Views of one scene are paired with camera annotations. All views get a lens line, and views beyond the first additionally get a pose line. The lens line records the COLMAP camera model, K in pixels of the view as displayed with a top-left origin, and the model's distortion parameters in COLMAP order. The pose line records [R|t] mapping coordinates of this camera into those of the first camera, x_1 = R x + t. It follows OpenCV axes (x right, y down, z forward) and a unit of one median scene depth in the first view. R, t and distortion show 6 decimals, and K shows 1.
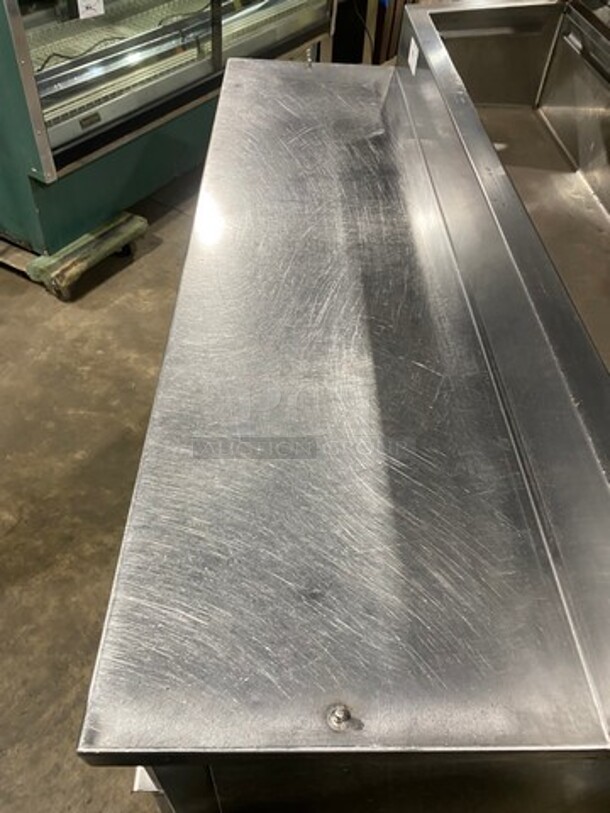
lens RADIAL K [[628.3, 0, 305.0], [0, 628.3, 406.5], [0, 0, 1]] dist [-0.000155, 0.000939]
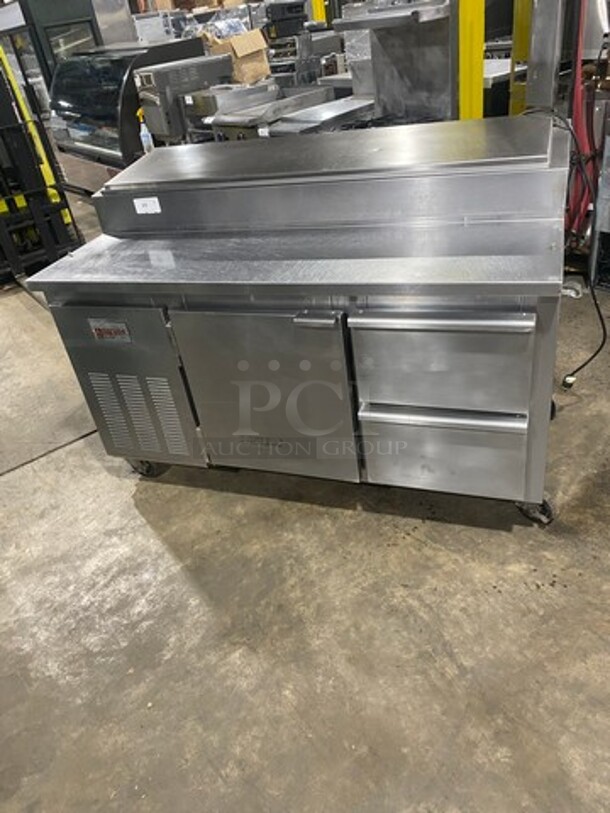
lens RADIAL K [[628.3, 0, 305.0], [0, 628.3, 406.5], [0, 0, 1]] dist [-0.000155, 0.000939]
pose [[0.327505, -0.599497, 0.730304, -1.065162], [0.780883, 0.606892, 0.148003, -0.166923], [-0.531943, 0.521810, 0.666897, -0.007192]]
